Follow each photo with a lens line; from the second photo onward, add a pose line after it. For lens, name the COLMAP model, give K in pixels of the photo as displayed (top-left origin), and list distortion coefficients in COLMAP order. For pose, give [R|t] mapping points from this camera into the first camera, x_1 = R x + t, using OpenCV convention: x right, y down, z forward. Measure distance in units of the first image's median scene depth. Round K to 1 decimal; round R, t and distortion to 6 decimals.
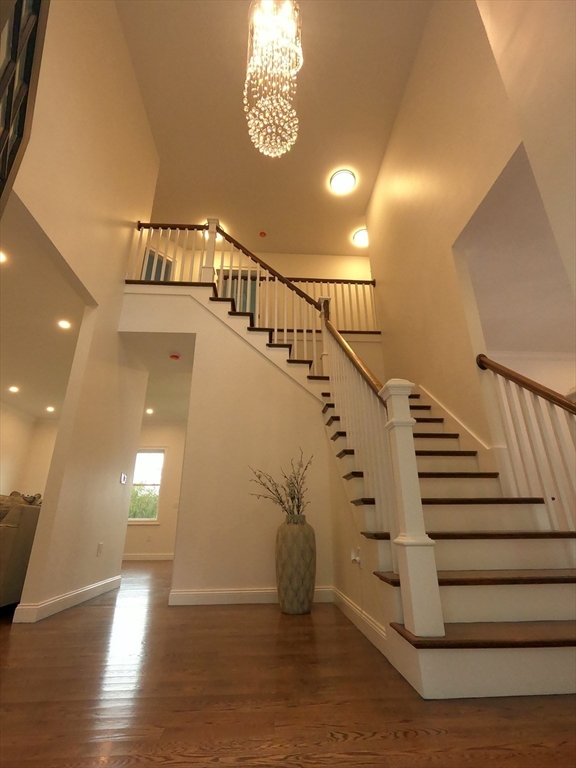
lens RADIAL K [[366.7, 0, 288.8], [0, 366.7, 385.9], [0, 0, 1]] dist [0.003291, -0.000643]
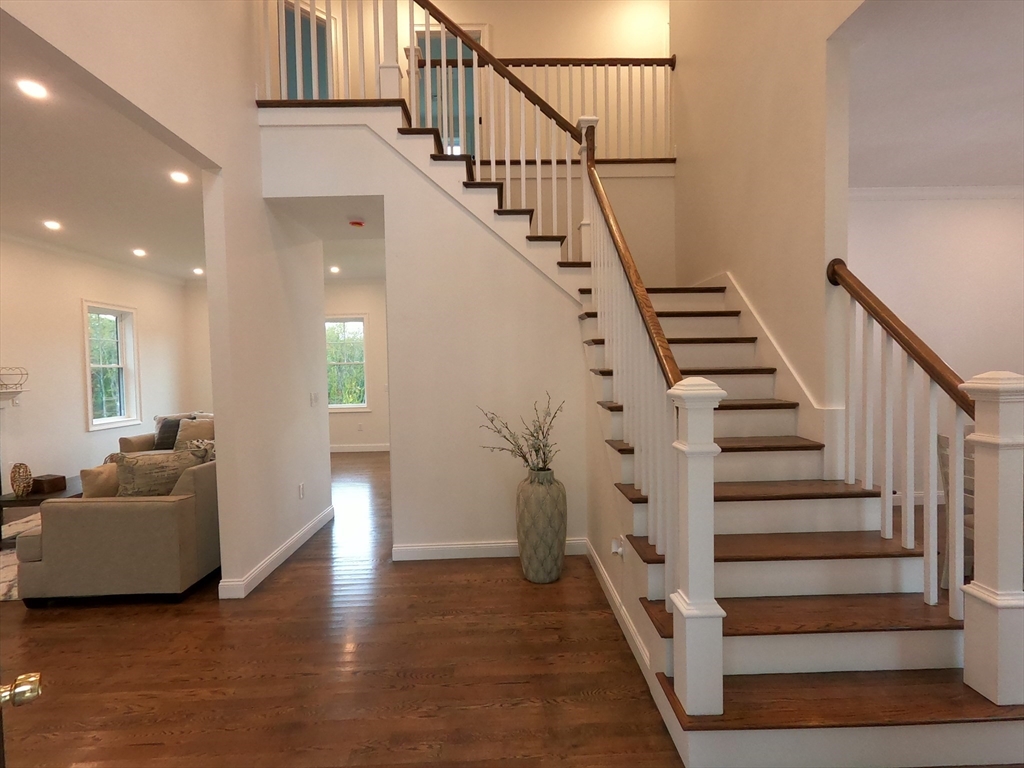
lens RADIAL K [[488.9, 0, 511.5], [0, 488.9, 386.5], [0, 0, 1]] dist [0.003291, -0.000643]
pose [[0.999157, -0.011659, -0.039371, -0.000725], [0.026290, 0.918185, 0.395279, -0.174935], [0.031541, -0.395981, 0.917717, 0.097602]]
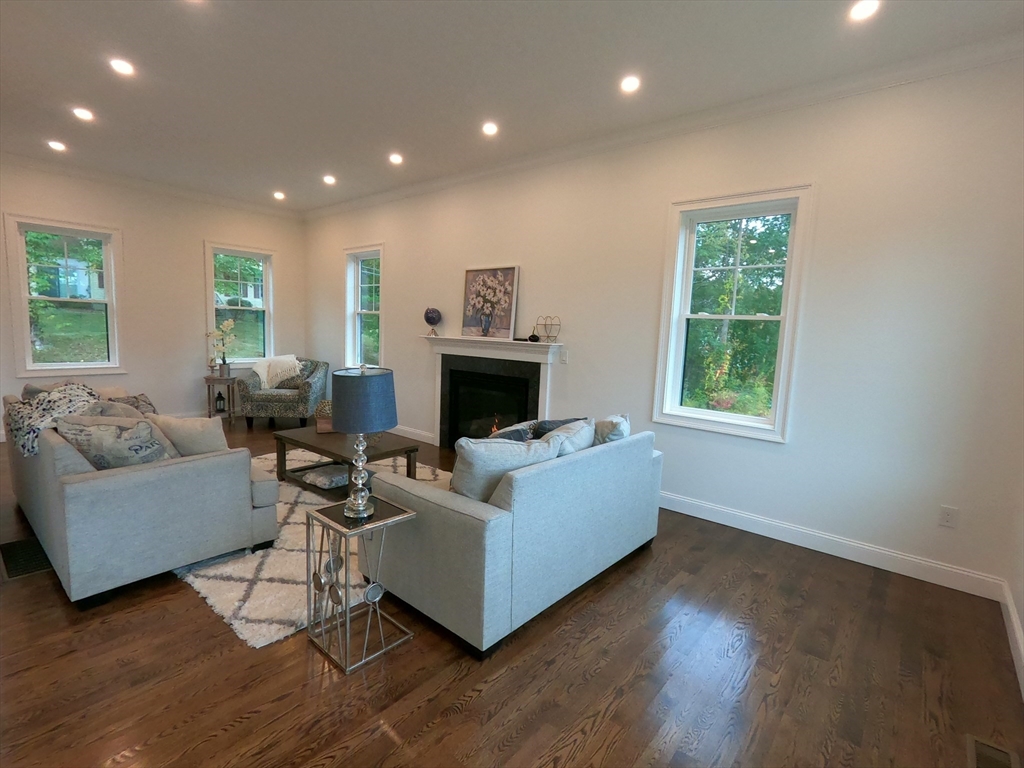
lens RADIAL K [[488.9, 0, 518.2], [0, 488.9, 385.3], [0, 0, 1]] dist [0.003291, -0.000643]
pose [[-0.695982, 0.069260, -0.714711, -0.546621], [0.230645, 0.964157, -0.131168, 0.548231], [0.680009, -0.256135, -0.687010, 1.970285]]
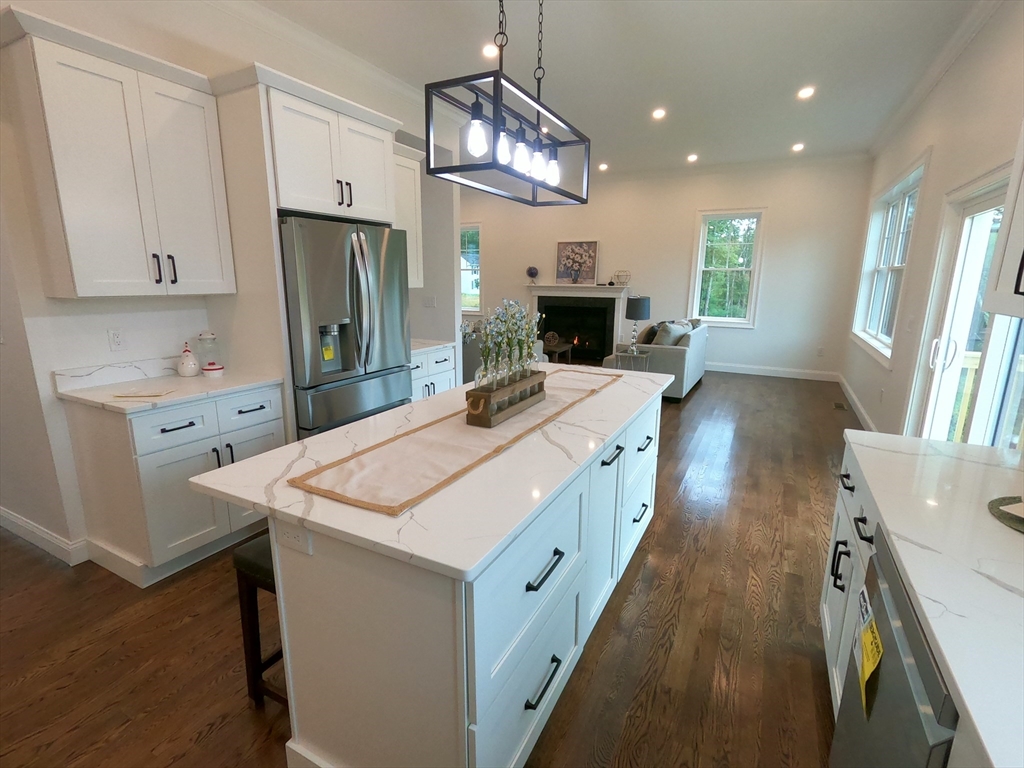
lens RADIAL K [[488.9, 0, 513.5], [0, 488.9, 388.2], [0, 0, 1]] dist [0.003291, -0.000643]
pose [[-0.521978, 0.193456, -0.830731, 0.553190], [0.305989, 0.951583, 0.029336, 0.524060], [0.796184, -0.238882, -0.555901, 1.923234]]
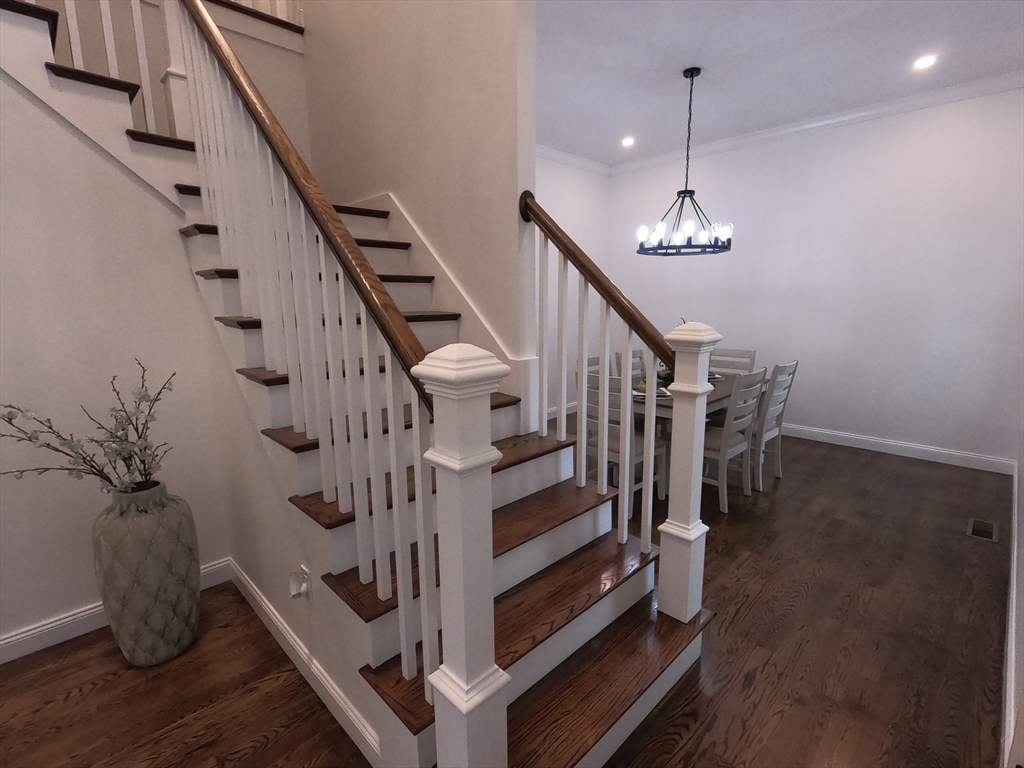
lens RADIAL K [[488.9, 0, 507.3], [0, 488.9, 386.7], [0, 0, 1]] dist [0.003291, -0.000643]
pose [[0.761162, -0.119159, 0.637522, -0.005577], [-0.226722, 0.872072, 0.433691, -0.107006], [-0.607643, -0.474649, 0.636772, 0.306654]]
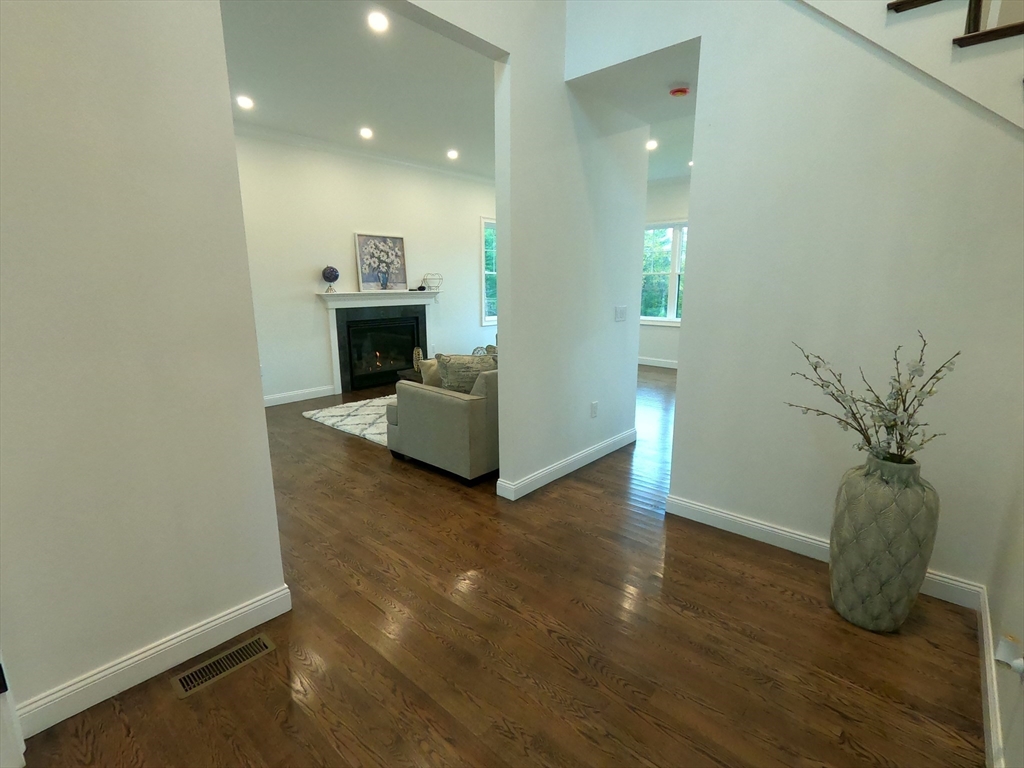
lens RADIAL K [[488.9, 0, 512.1], [0, 488.9, 383.4], [0, 0, 1]] dist [0.003291, -0.000643]
pose [[0.703125, 0.154845, -0.694001, 0.076501], [0.250285, 0.859648, 0.445379, -0.106011], [0.665561, -0.486856, 0.565685, 0.294318]]
